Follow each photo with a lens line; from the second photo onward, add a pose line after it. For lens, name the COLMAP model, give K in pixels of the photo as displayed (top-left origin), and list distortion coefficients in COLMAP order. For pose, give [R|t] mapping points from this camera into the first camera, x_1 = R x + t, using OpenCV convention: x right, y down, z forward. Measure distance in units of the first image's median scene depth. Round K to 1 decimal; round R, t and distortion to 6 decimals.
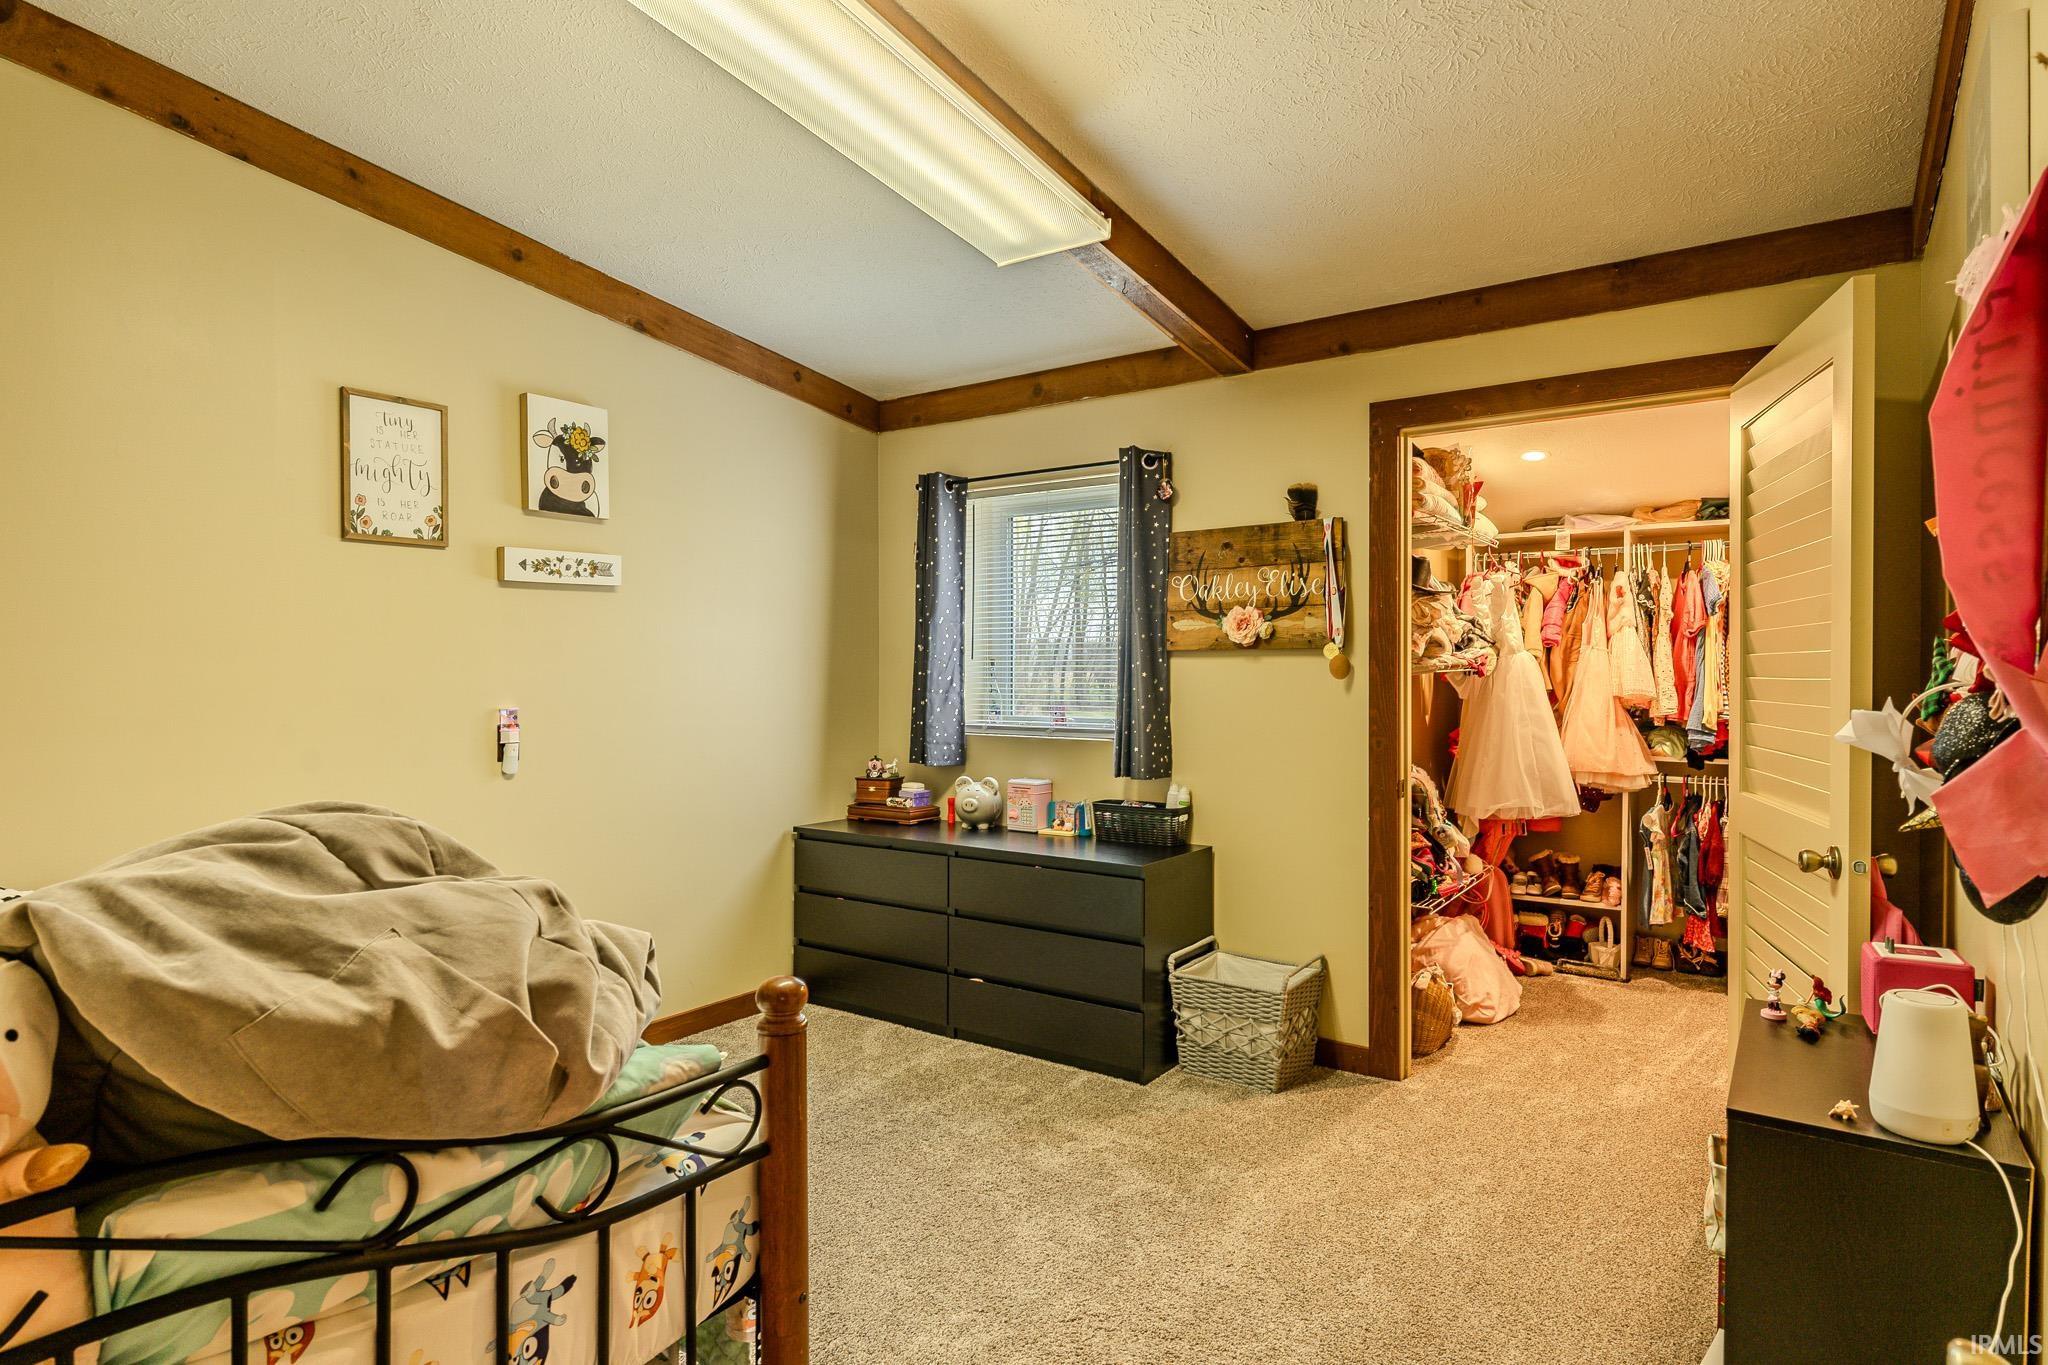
lens RADIAL K [[1122.5, 0, 1024.1], [0, 1122.5, 675.9], [0, 0, 1]] dist [0.013714, -0.008299]
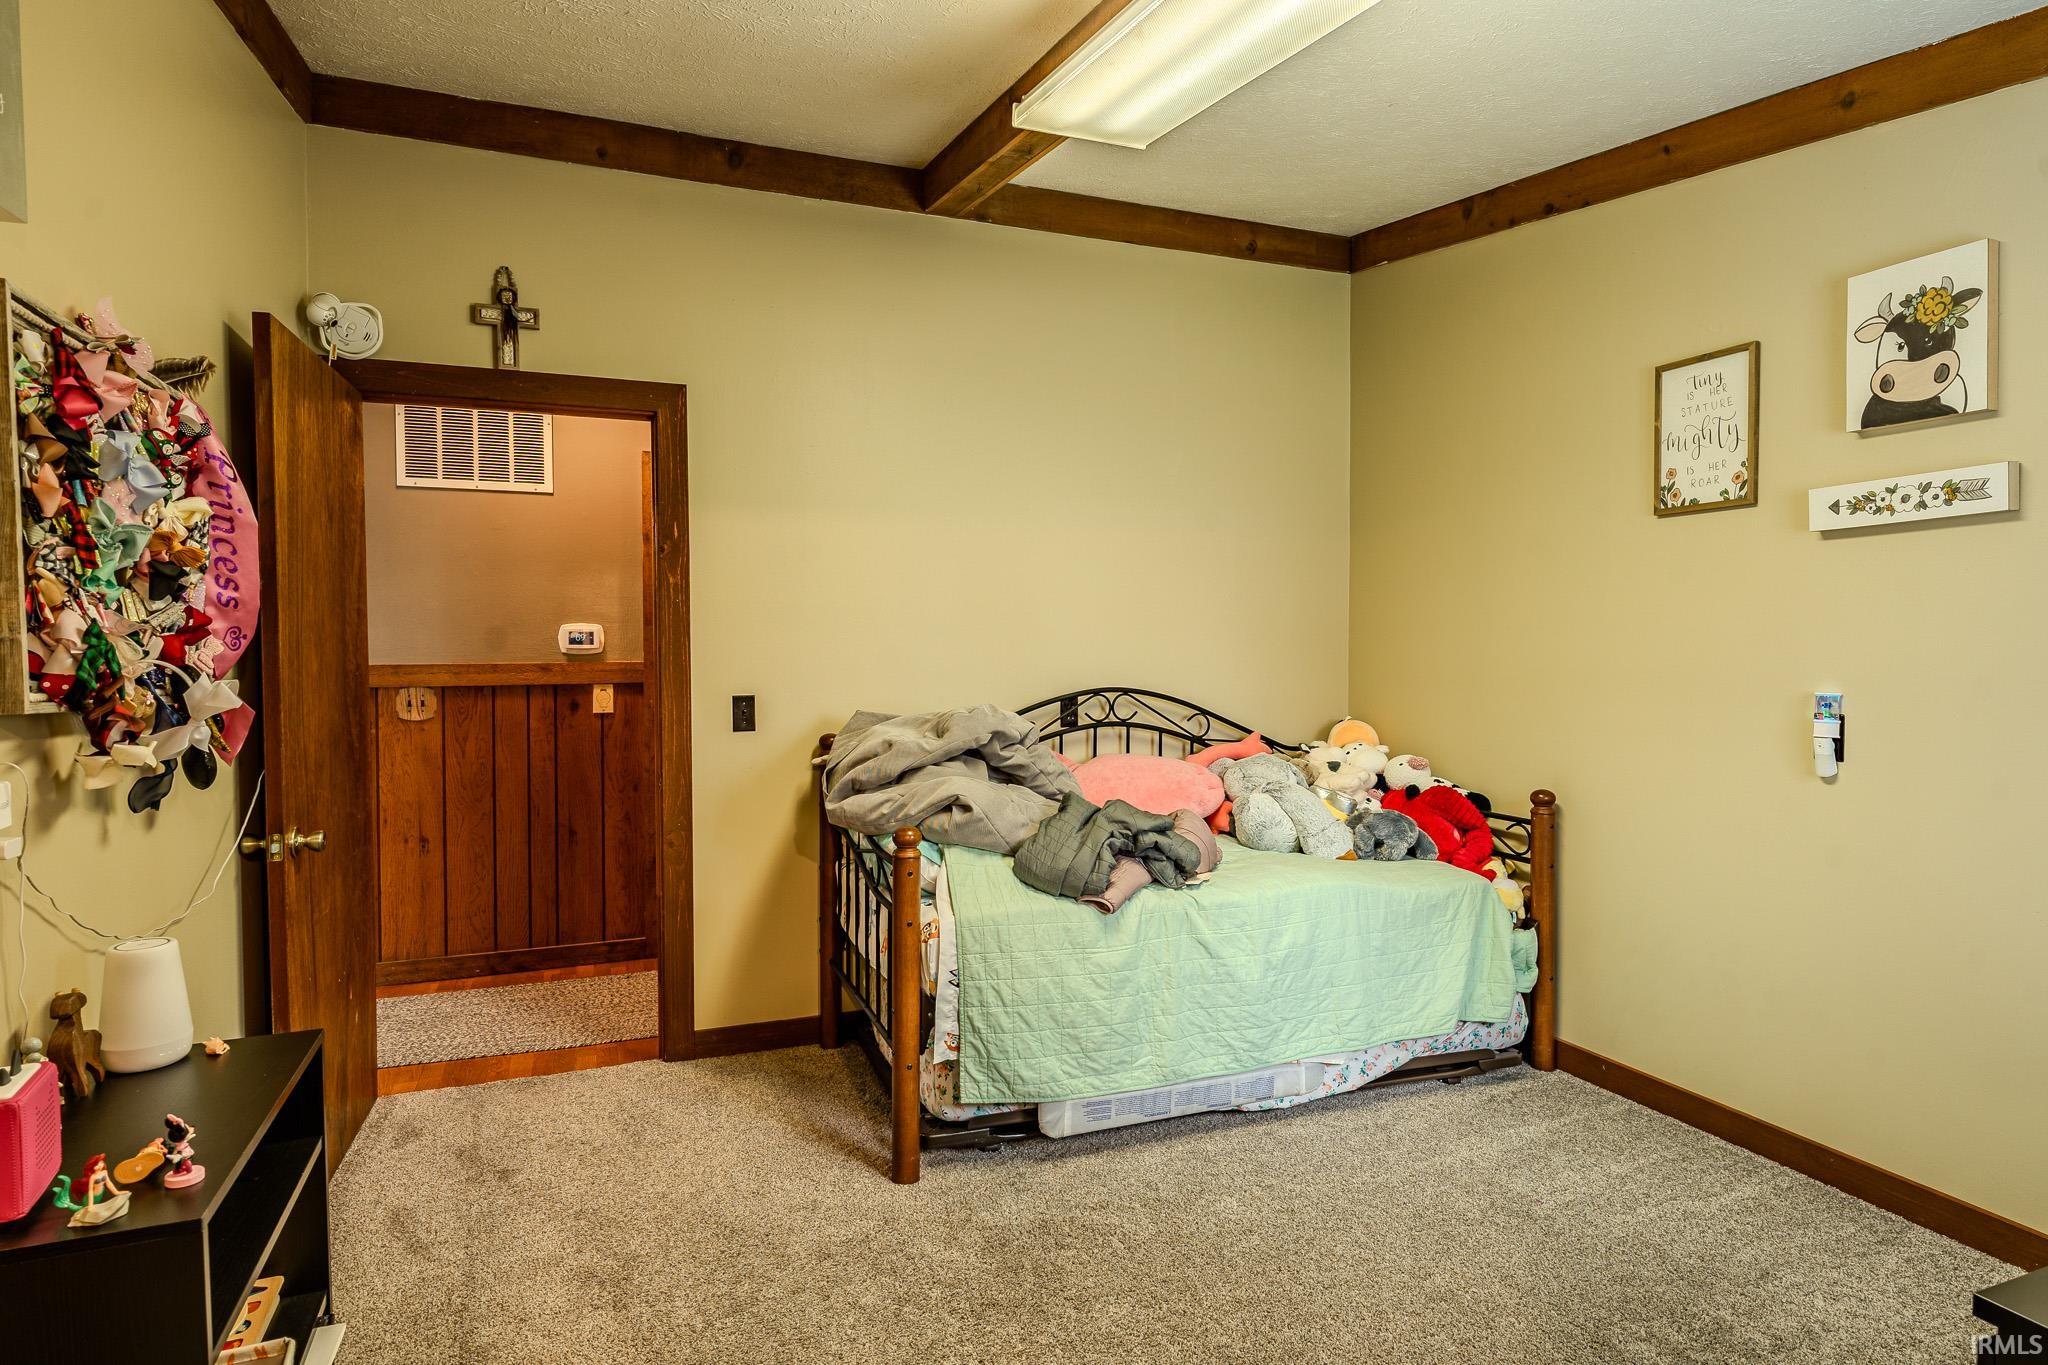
lens RADIAL K [[1122.5, 0, 1023.3], [0, 1122.5, 676.5], [0, 0, 1]] dist [0.013714, -0.008299]
pose [[-0.545067, 0.023857, -0.838053, 0.496817], [-0.004132, 0.999506, 0.031140, -0.005008], [0.838382, 0.020436, -0.544700, 0.938848]]
